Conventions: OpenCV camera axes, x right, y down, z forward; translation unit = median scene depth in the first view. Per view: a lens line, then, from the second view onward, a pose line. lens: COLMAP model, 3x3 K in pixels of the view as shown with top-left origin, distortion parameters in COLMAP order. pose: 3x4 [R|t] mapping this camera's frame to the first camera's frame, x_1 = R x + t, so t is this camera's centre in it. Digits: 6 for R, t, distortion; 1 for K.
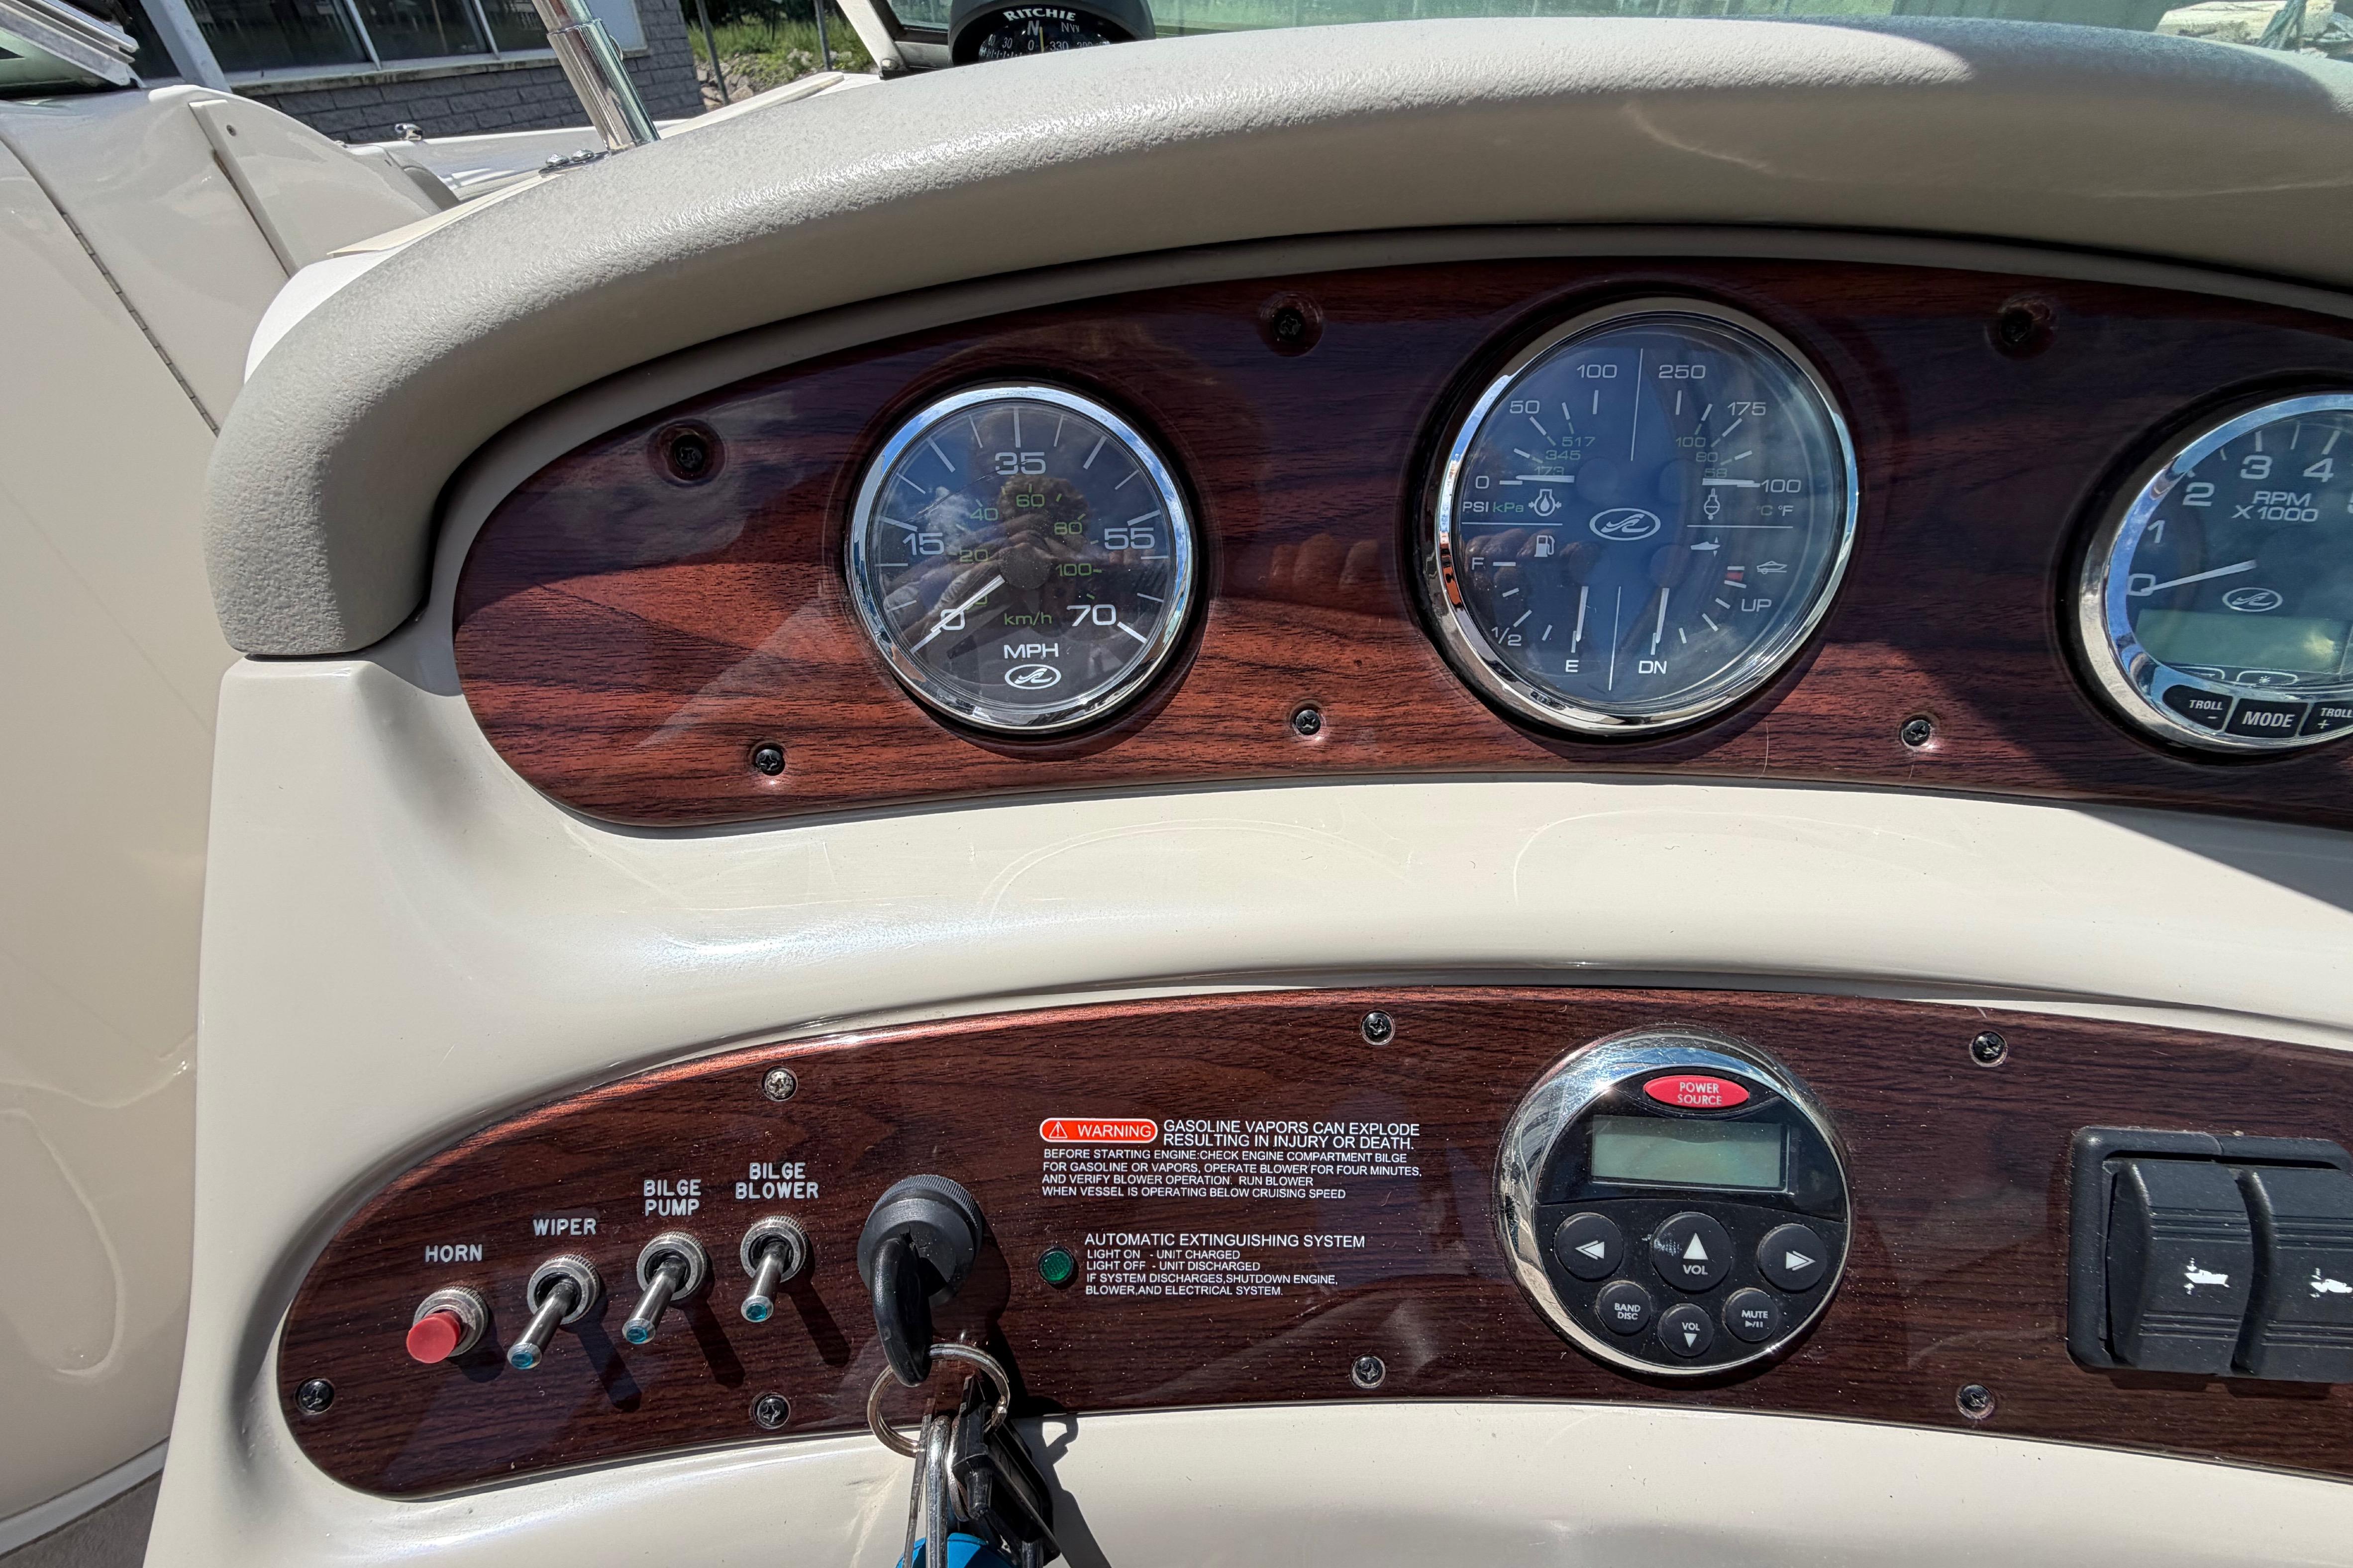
lens RADIAL K [[940.1, 0, 1172.1], [0, 940.1, 775.8], [0, 0, 1]] dist [0.000146, -0.000159]
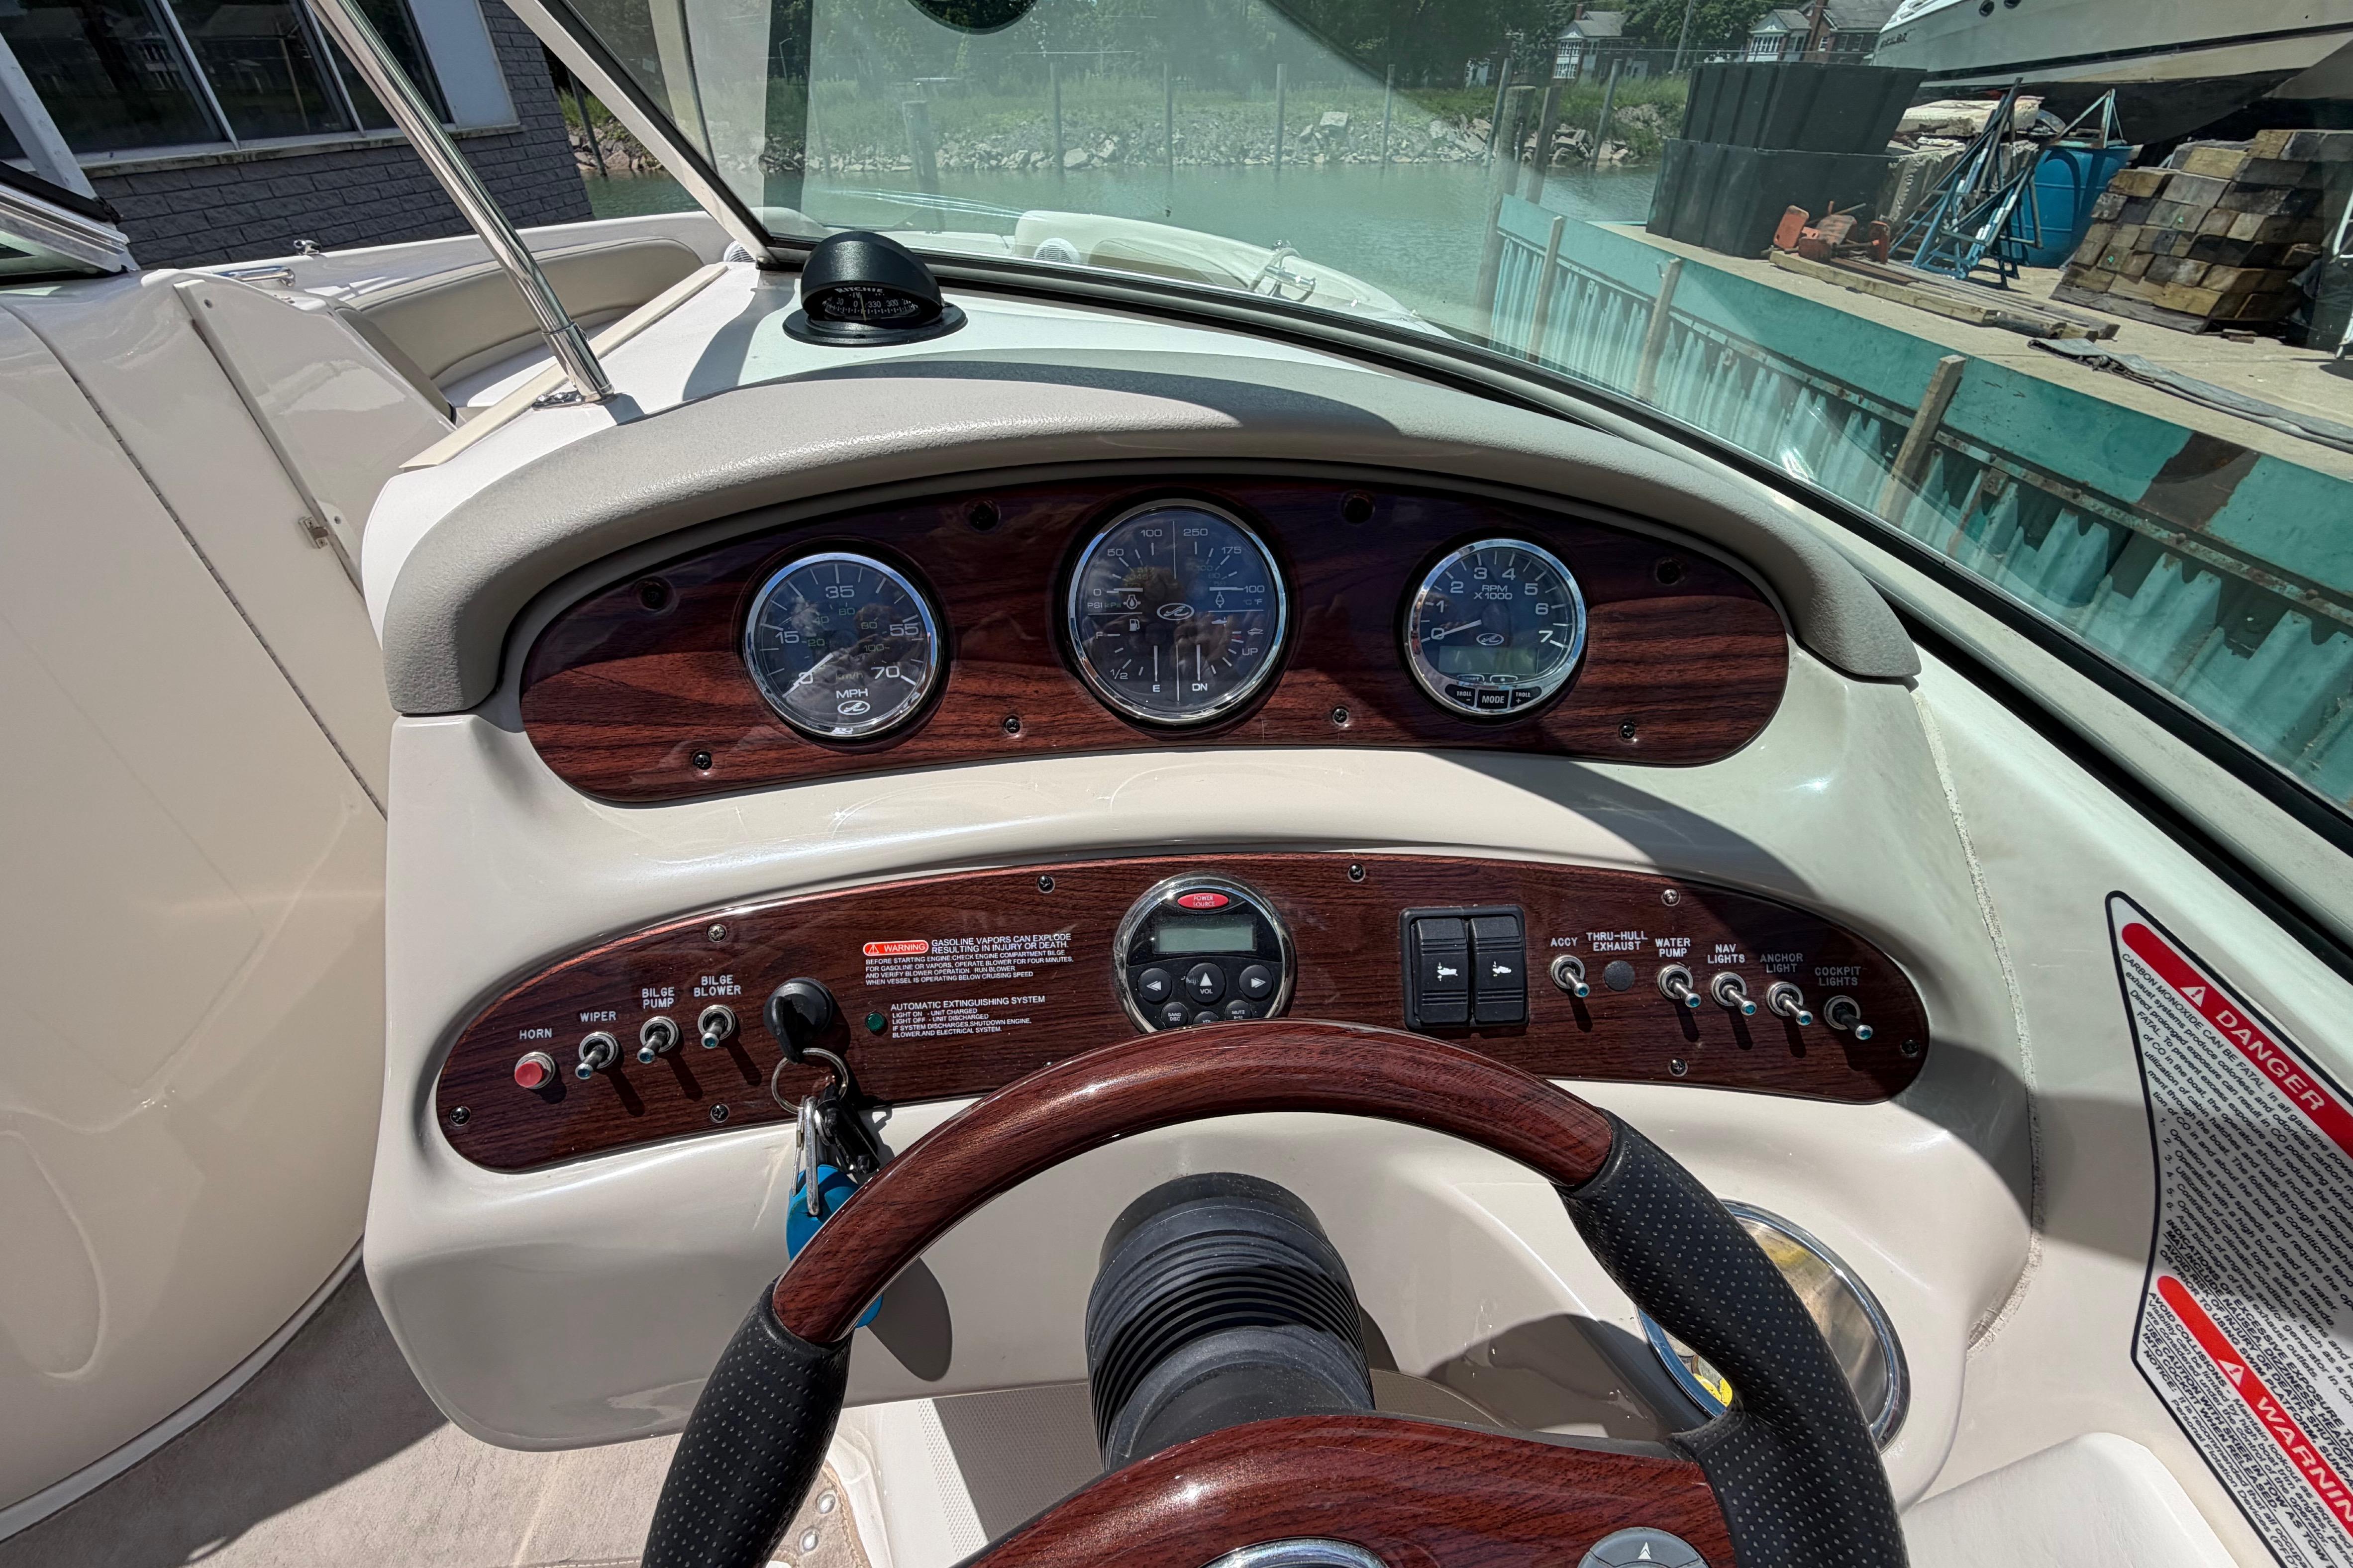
lens RADIAL K [[940.1, 0, 1172.5], [0, 940.1, 777.4], [0, 0, 1]] dist [0.000146, -0.000159]
pose [[0.994671, -0.052653, 0.088636, 0.314825], [0.056577, 0.997499, -0.042355, 0.149450], [-0.086184, 0.047144, 0.995163, -0.899926]]
